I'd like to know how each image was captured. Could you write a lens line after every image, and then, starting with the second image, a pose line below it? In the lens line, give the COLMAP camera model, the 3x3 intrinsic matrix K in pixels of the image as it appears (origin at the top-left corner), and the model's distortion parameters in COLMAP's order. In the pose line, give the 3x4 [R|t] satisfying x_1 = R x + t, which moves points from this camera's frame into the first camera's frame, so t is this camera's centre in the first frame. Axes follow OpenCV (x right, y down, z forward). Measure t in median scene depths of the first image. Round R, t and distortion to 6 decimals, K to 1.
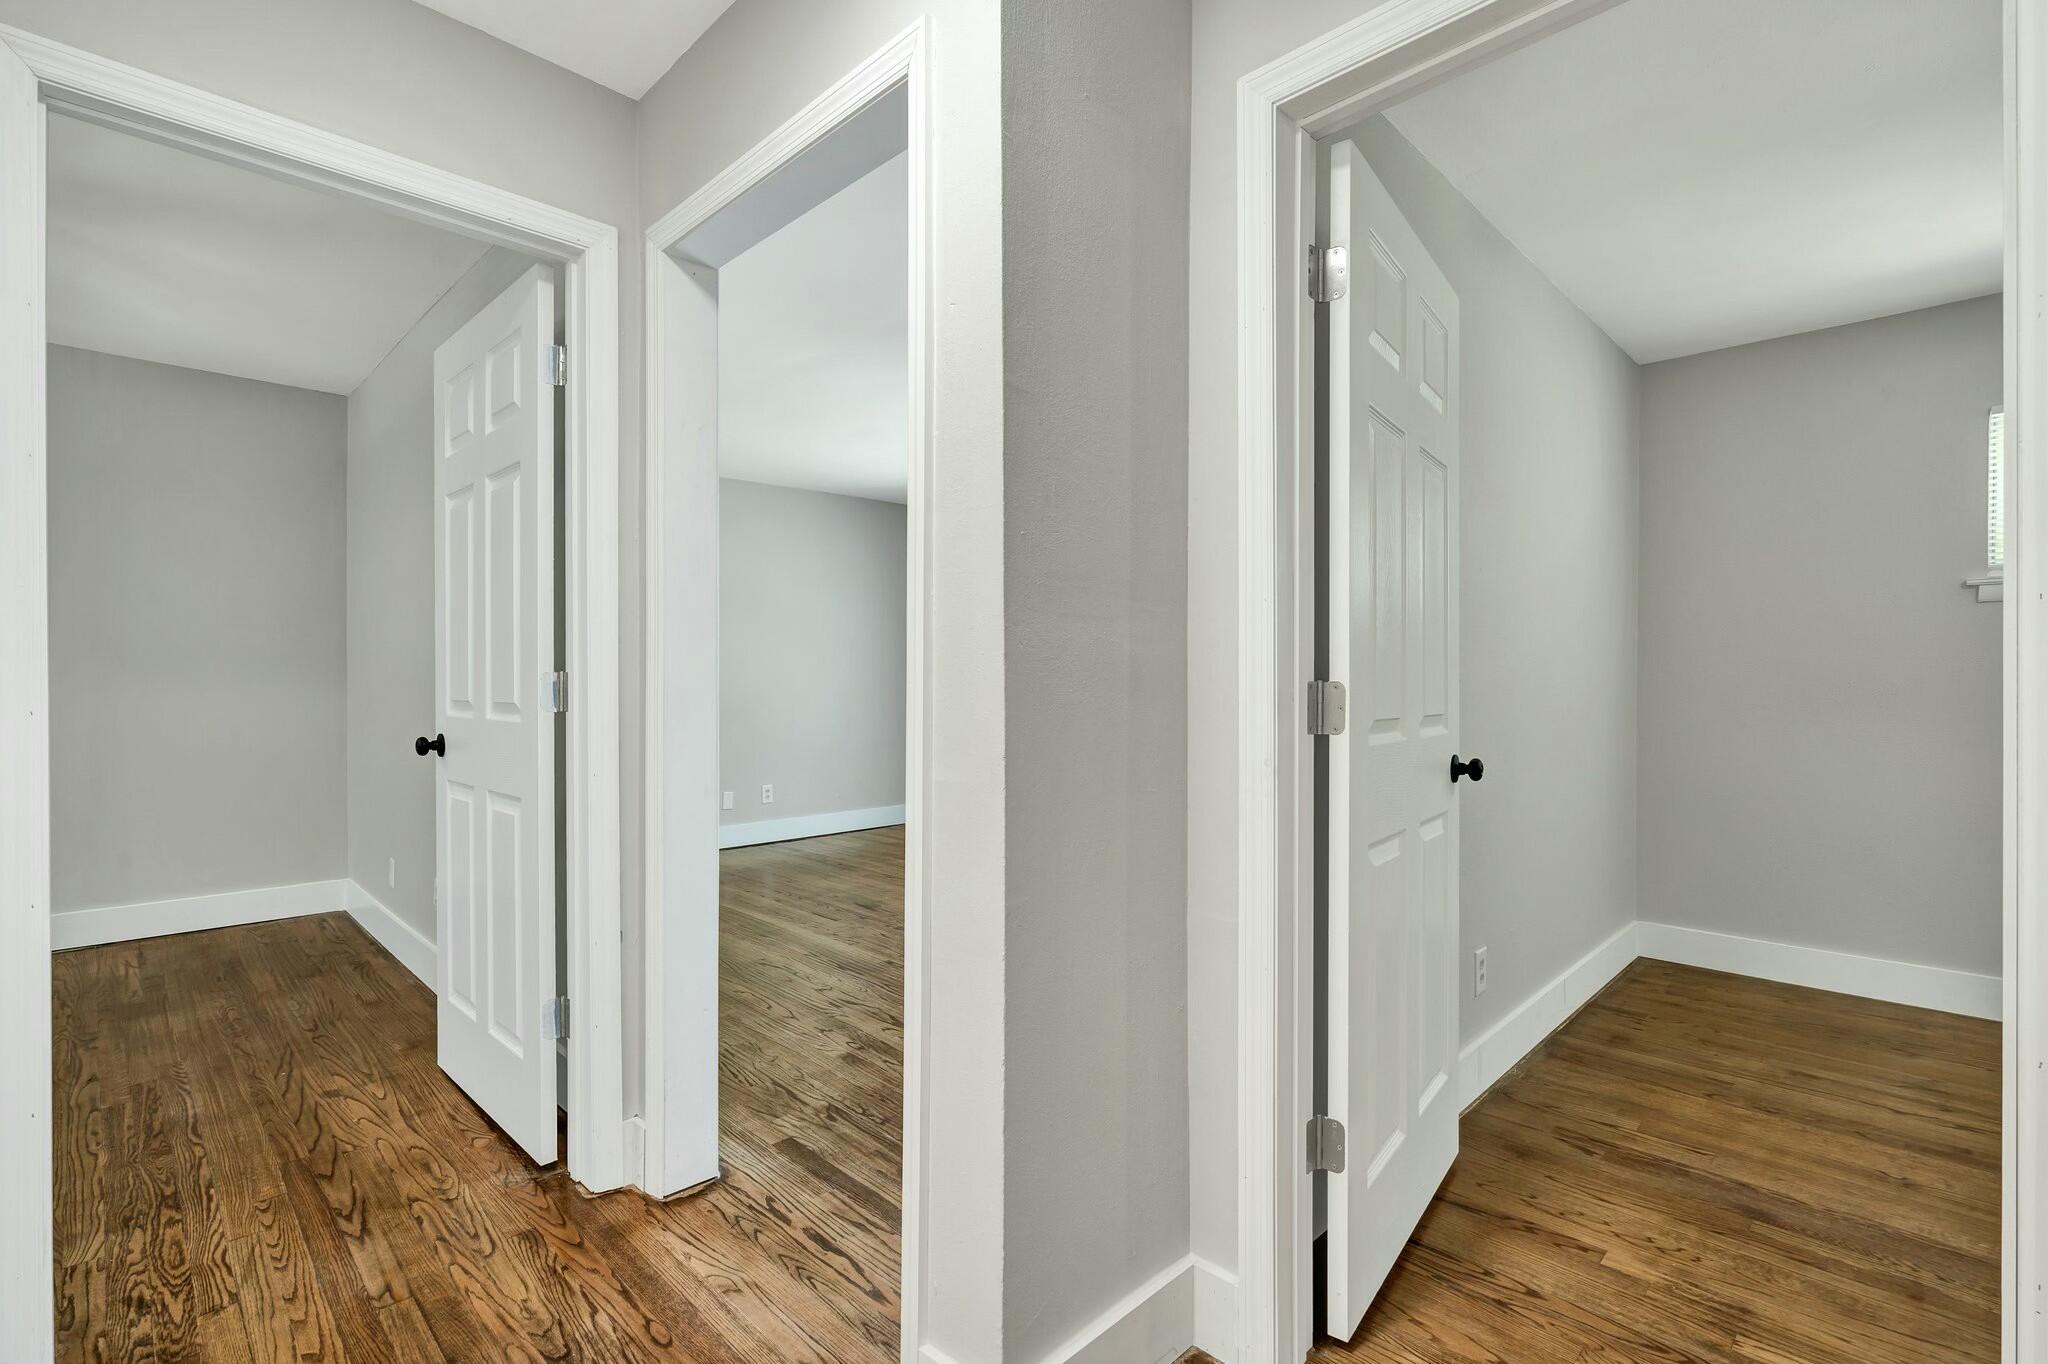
lens RADIAL K [[947.6, 0, 1026.9], [0, 947.6, 679.8], [0, 0, 1]] dist [0.000240, -0.000033]
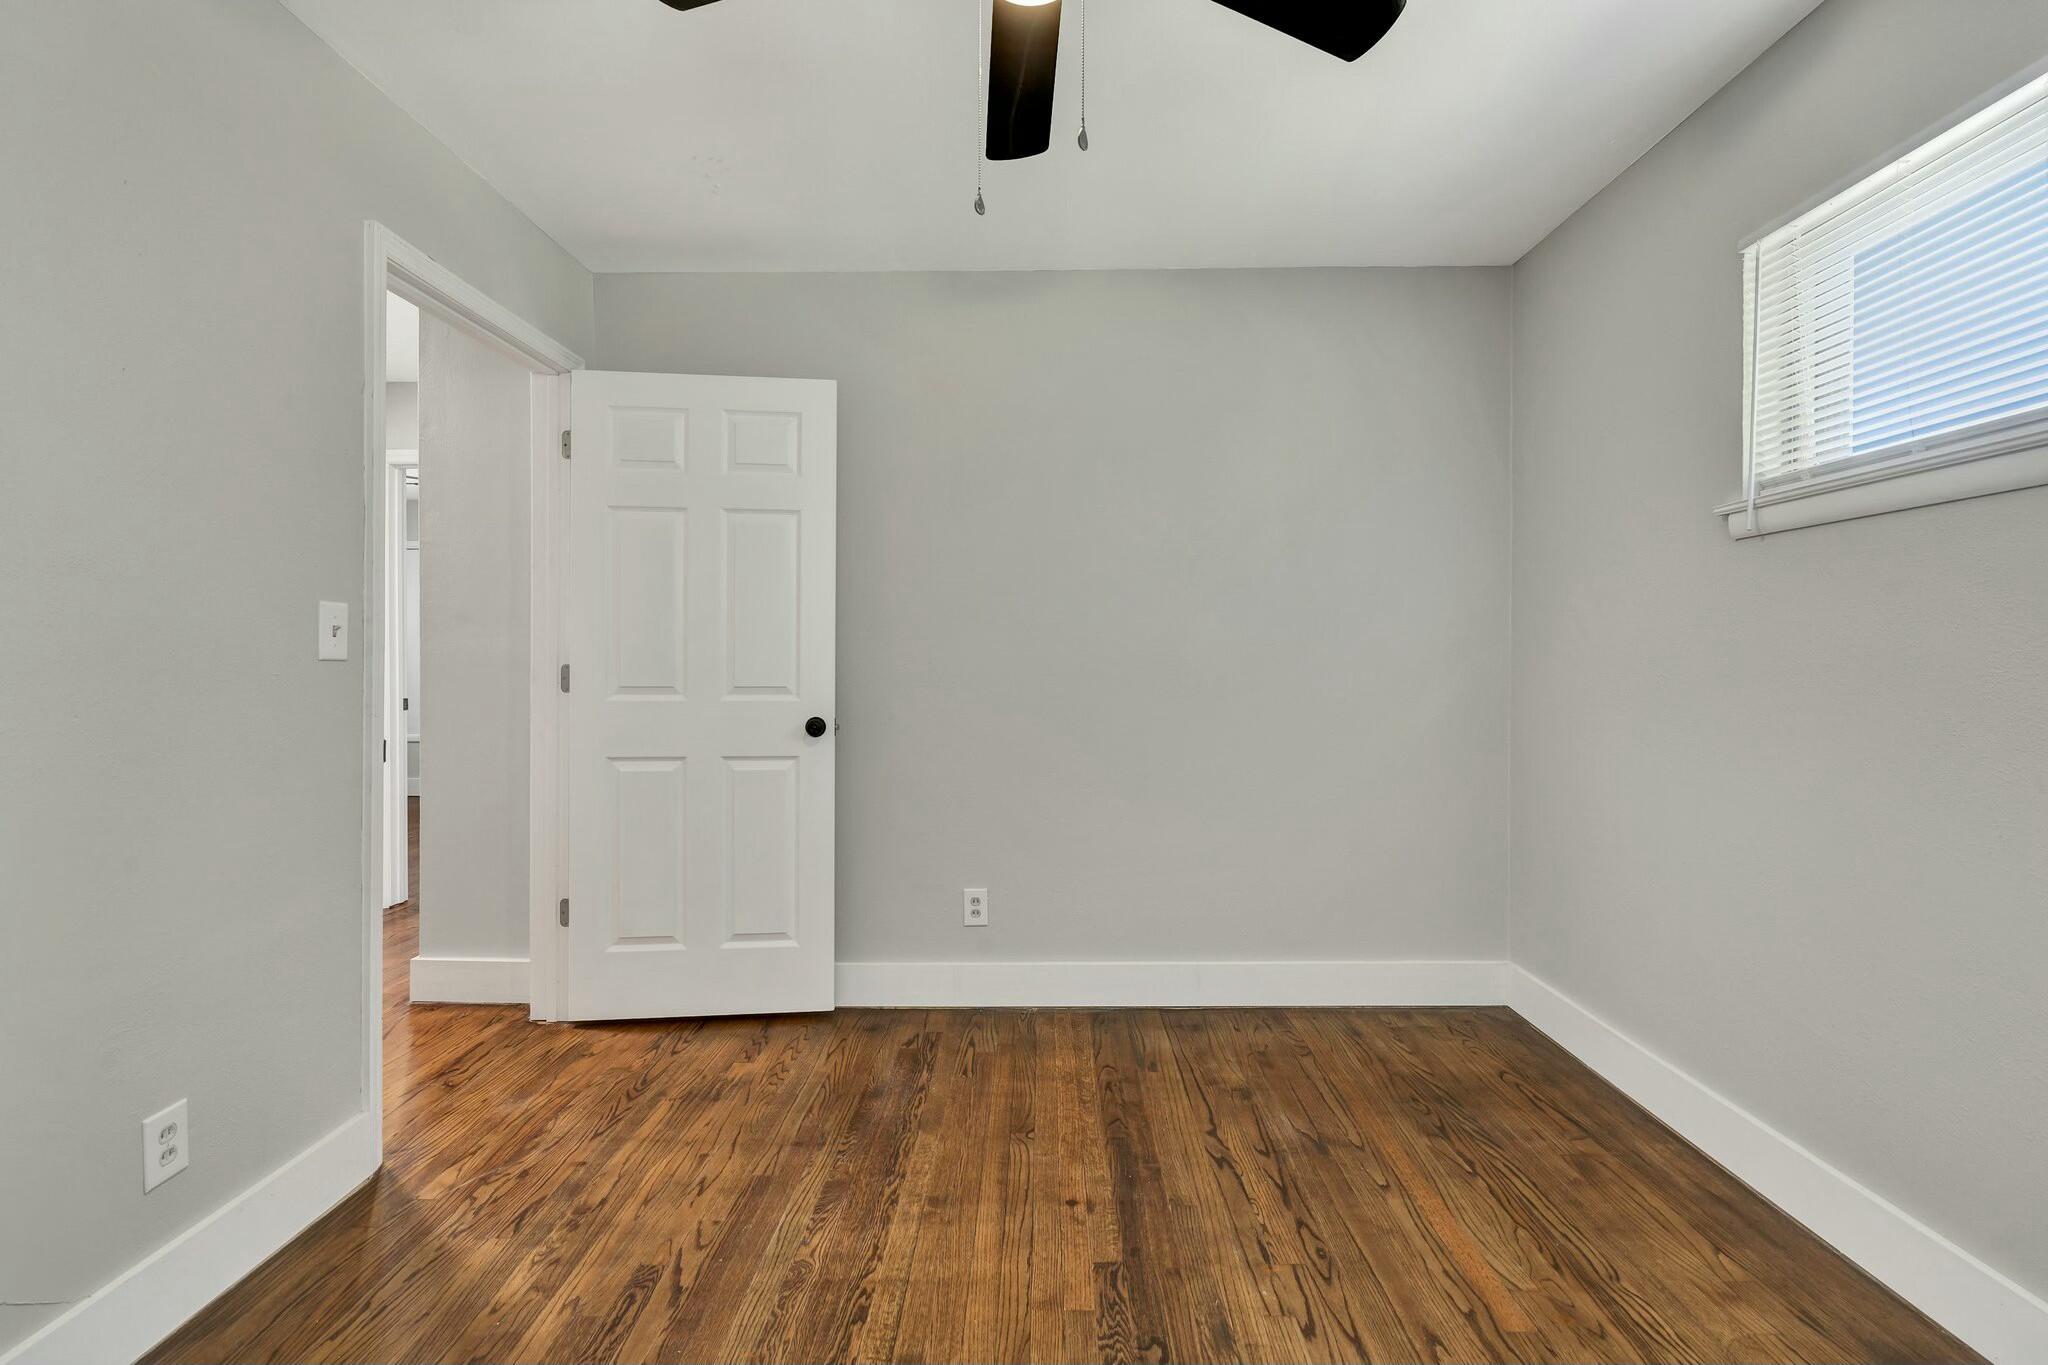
lens RADIAL K [[947.6, 0, 1024.9], [0, 947.6, 674.4], [0, 0, 1]] dist [0.000240, -0.000033]
pose [[0.683653, 0.004214, -0.729795, 1.563737], [0.003308, 0.999955, 0.008874, 0.008735], [0.729800, -0.008481, 0.683608, 0.270611]]
